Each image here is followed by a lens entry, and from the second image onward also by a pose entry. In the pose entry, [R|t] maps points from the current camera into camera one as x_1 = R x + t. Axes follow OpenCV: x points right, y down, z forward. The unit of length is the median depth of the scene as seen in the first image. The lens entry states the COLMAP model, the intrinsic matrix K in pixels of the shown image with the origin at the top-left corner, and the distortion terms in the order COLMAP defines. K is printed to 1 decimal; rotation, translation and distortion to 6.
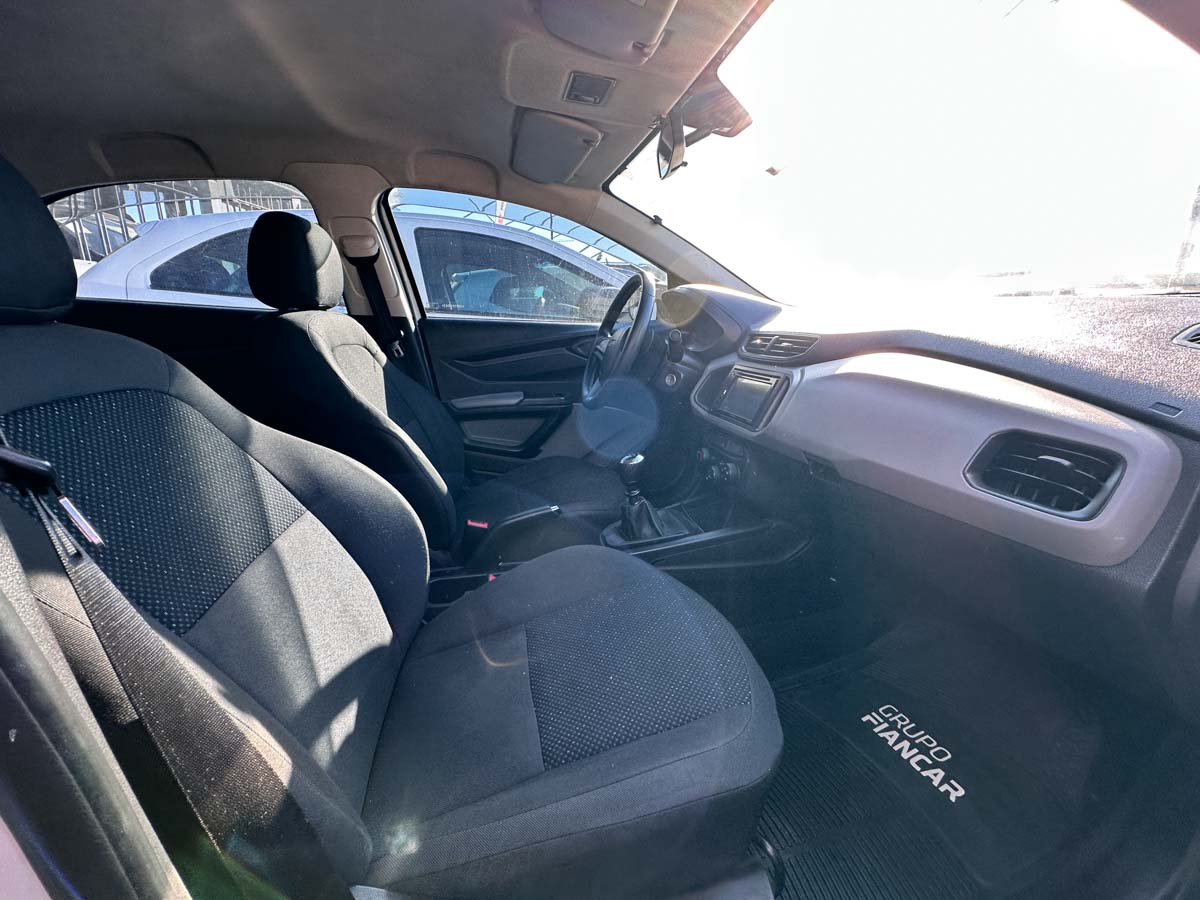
lens RADIAL K [[480.7, 0, 600.0], [0, 480.7, 450.0], [0, 0, 1]] dist [-0.000270, -0.000153]
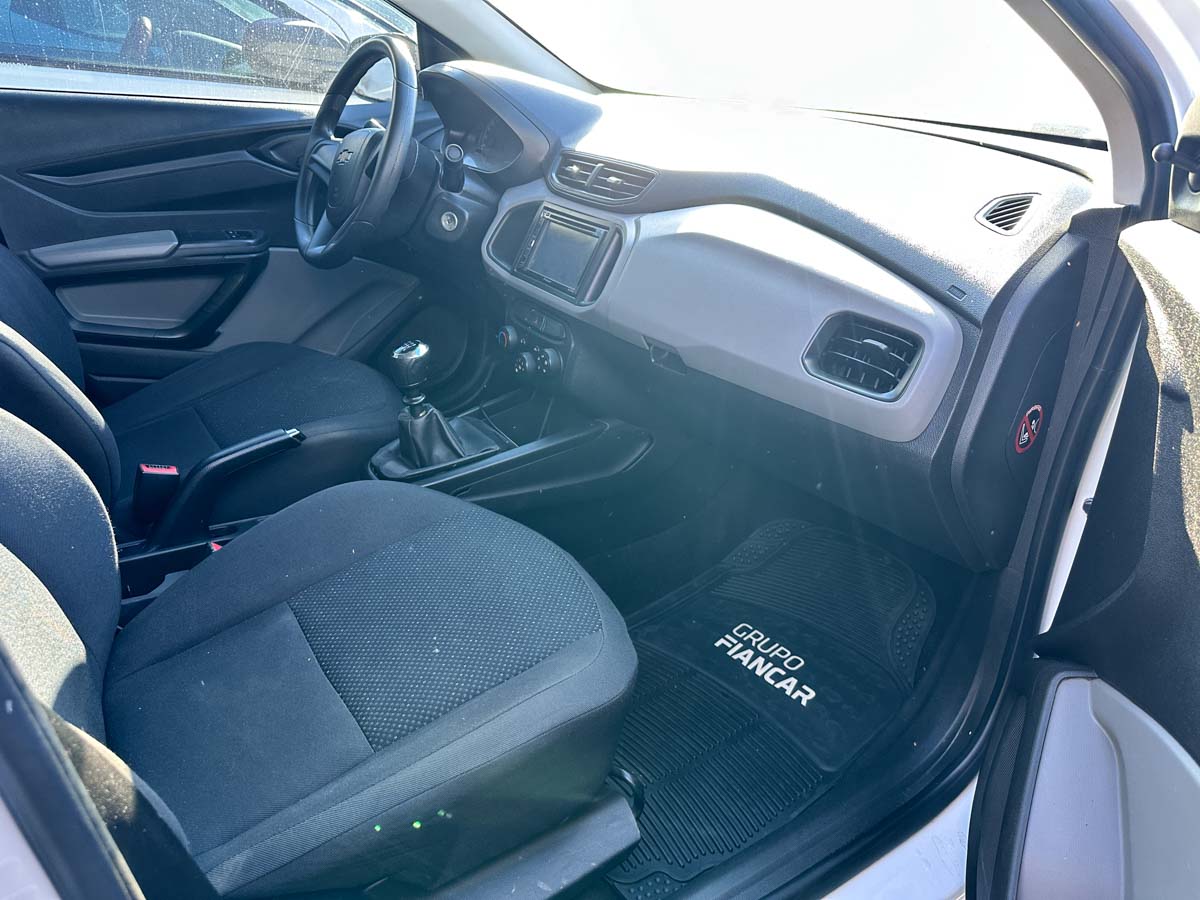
lens RADIAL K [[828.0, 0, 600.0], [0, 828.0, 450.0], [0, 0, 1]] dist [0.101106, -0.000133]
pose [[0.932685, -0.104164, 0.345325, -0.112794], [0.042234, 0.982346, 0.182245, -0.050365], [-0.358212, -0.155393, 0.920618, -0.220669]]
